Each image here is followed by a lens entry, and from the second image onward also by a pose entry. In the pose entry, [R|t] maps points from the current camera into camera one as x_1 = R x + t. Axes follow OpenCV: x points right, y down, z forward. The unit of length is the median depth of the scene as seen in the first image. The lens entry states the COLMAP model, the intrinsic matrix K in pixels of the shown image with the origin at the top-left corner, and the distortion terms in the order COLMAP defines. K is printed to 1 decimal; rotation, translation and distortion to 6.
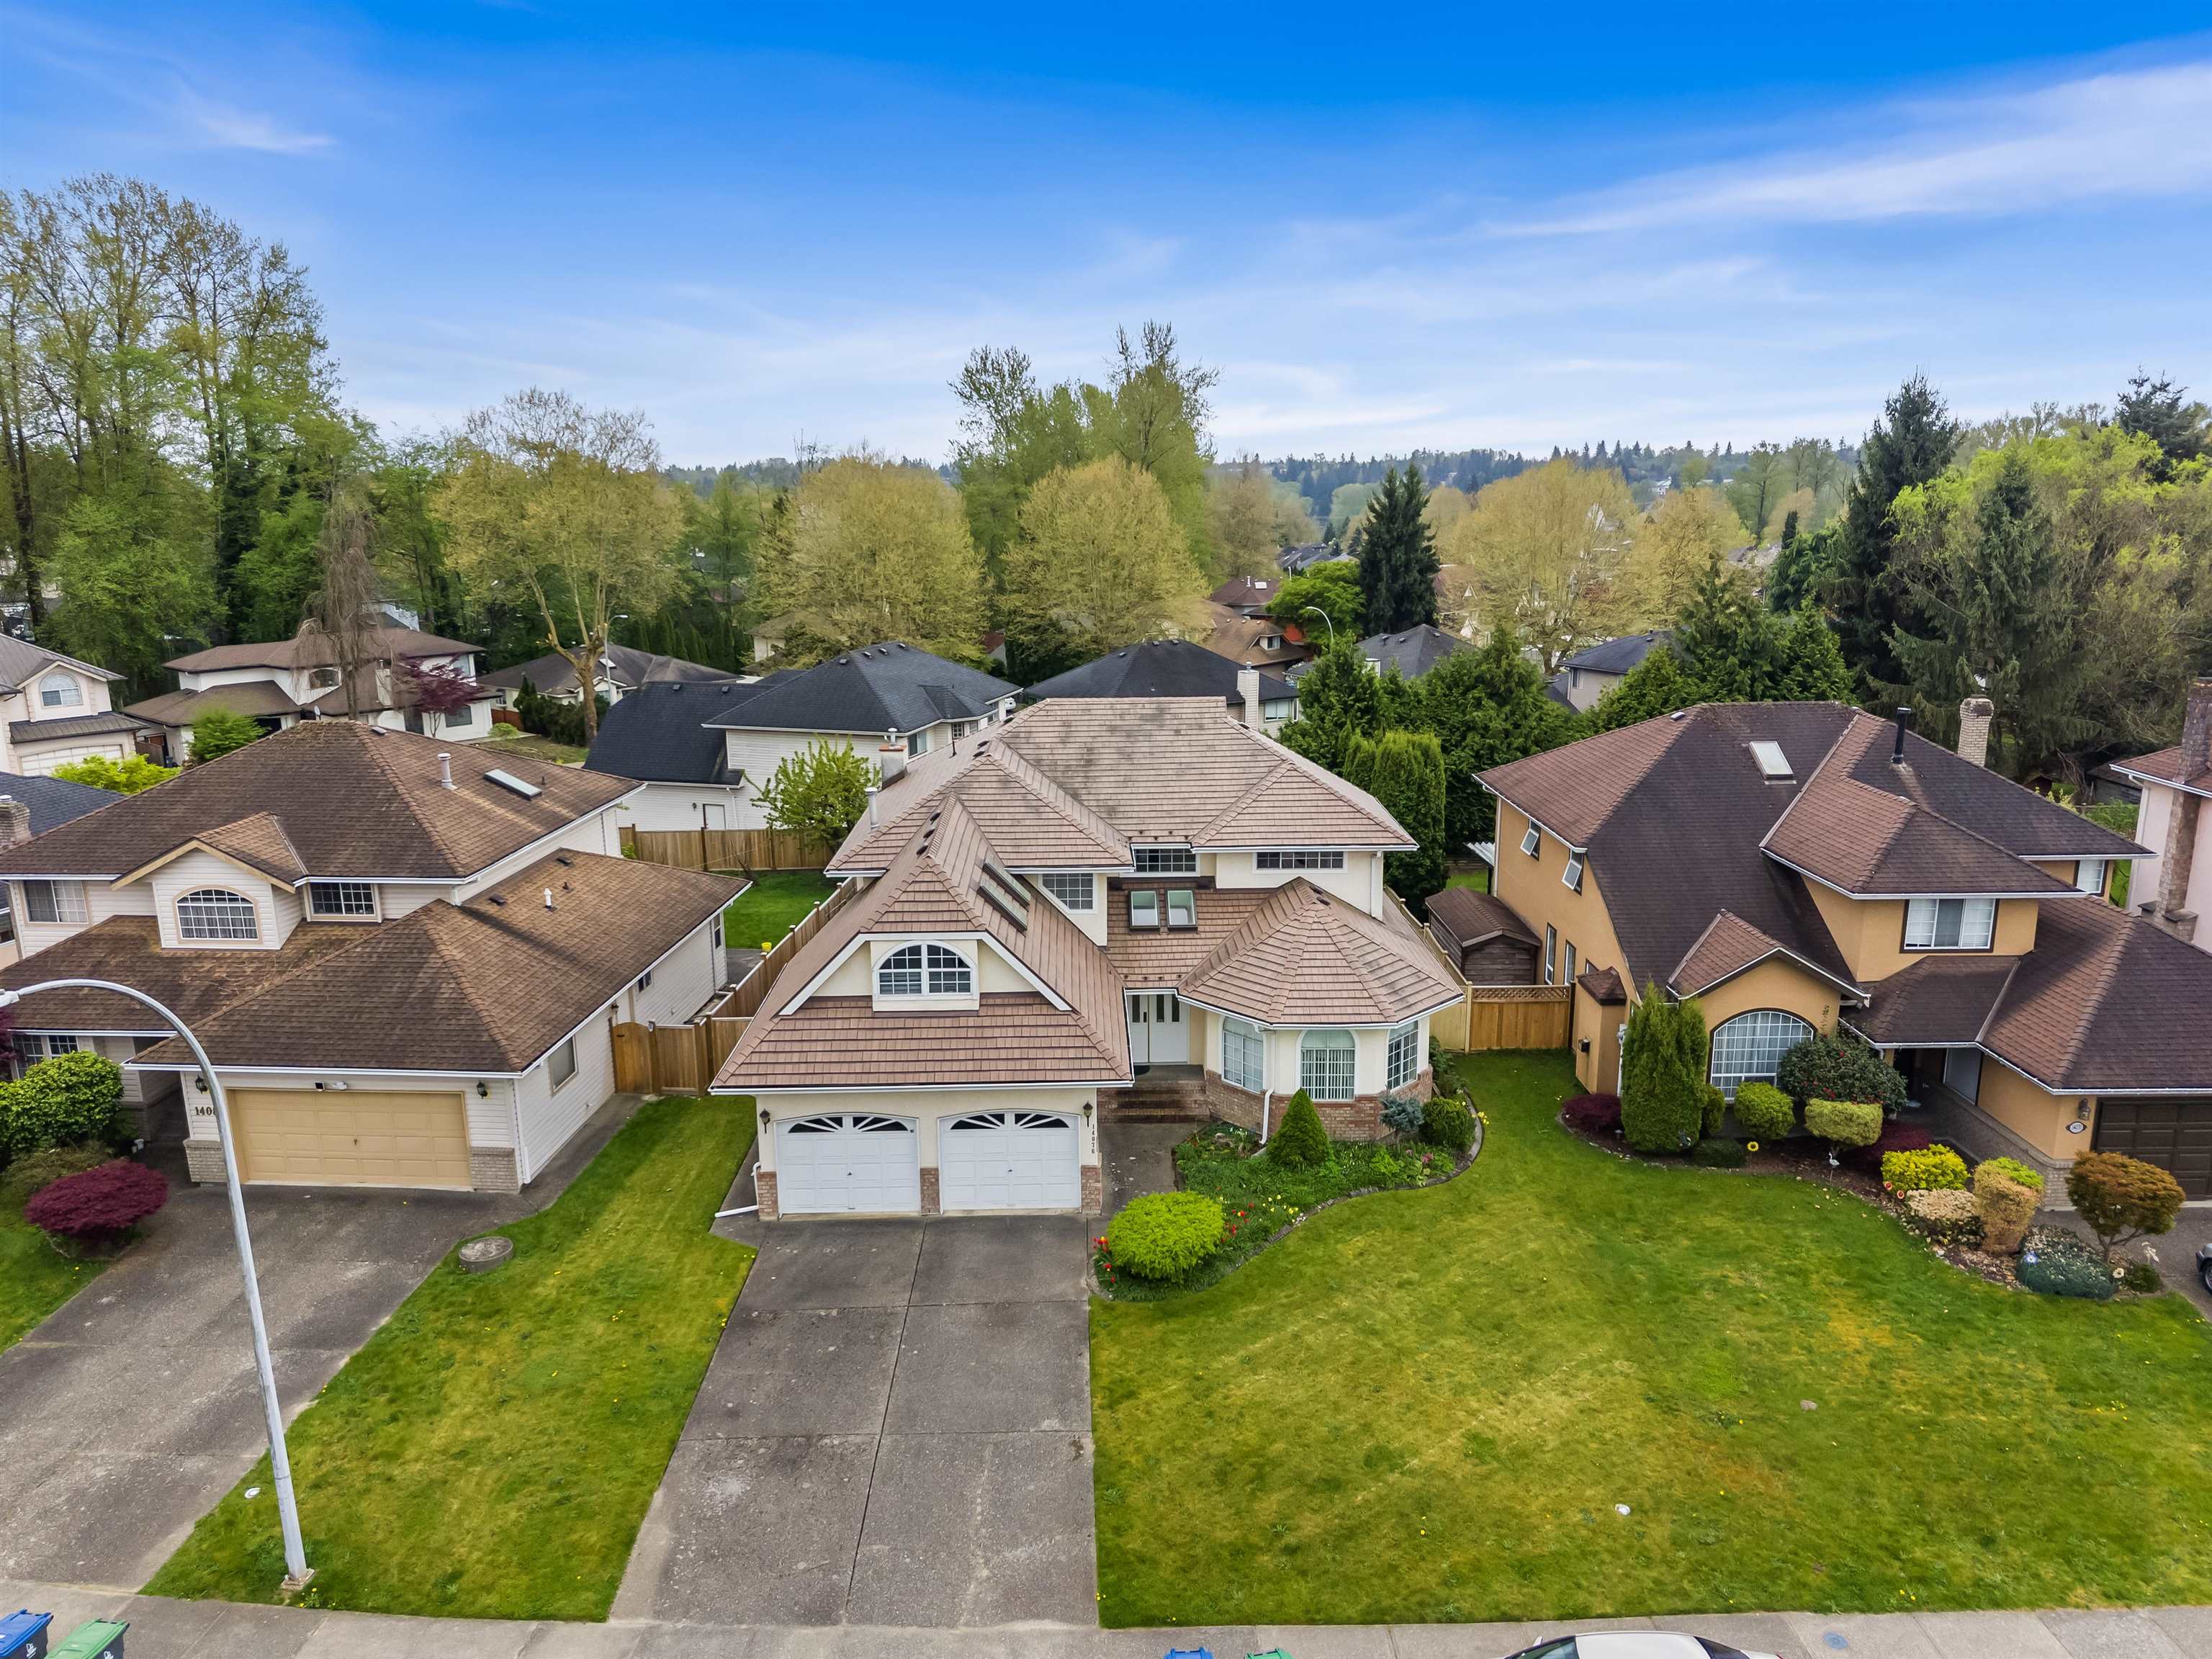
lens RADIAL K [[1487.4, 0, 1050.2], [0, 1487.4, 834.4], [0, 0, 1]] dist [0.053489, -0.052792]
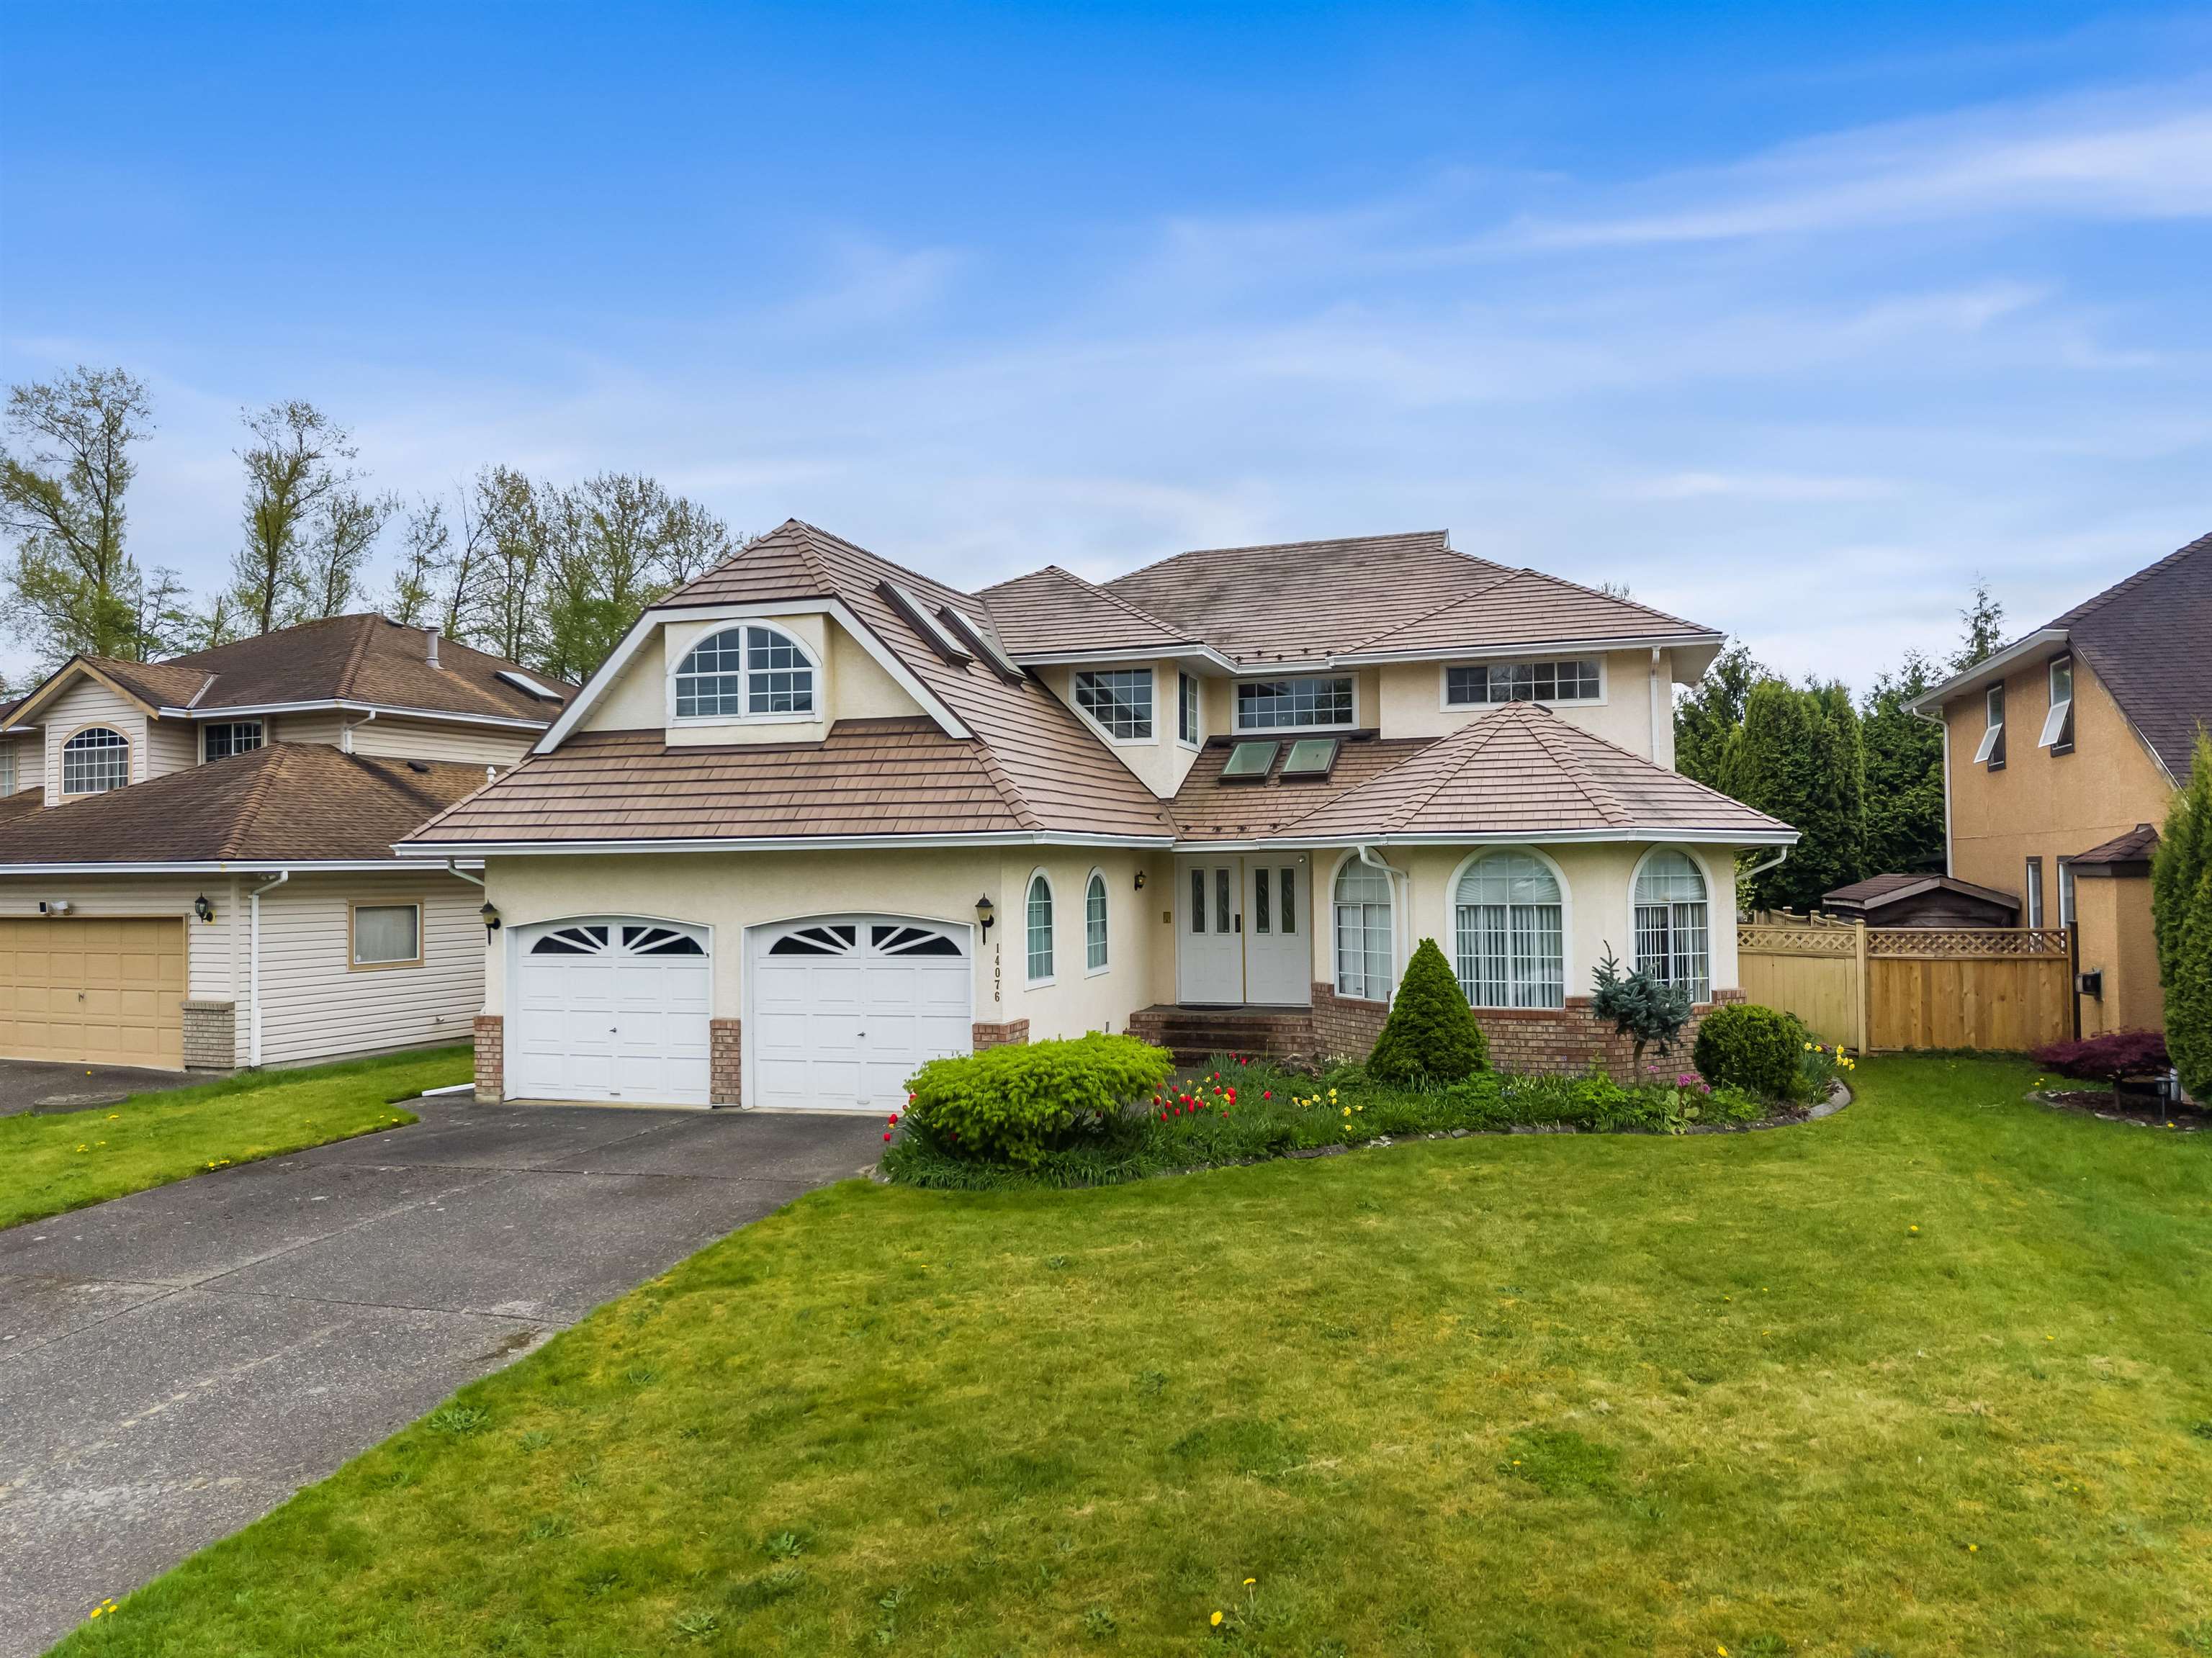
lens RADIAL K [[1487.3, 0, 1050.2], [0, 1487.3, 833.9], [0, 0, 1]] dist [0.053489, -0.052792]
pose [[0.950195, 0.002871, -0.311642, 0.218869], [-0.075948, 0.971945, -0.222610, 0.277842], [0.302259, 0.235192, 0.923755, 0.501091]]
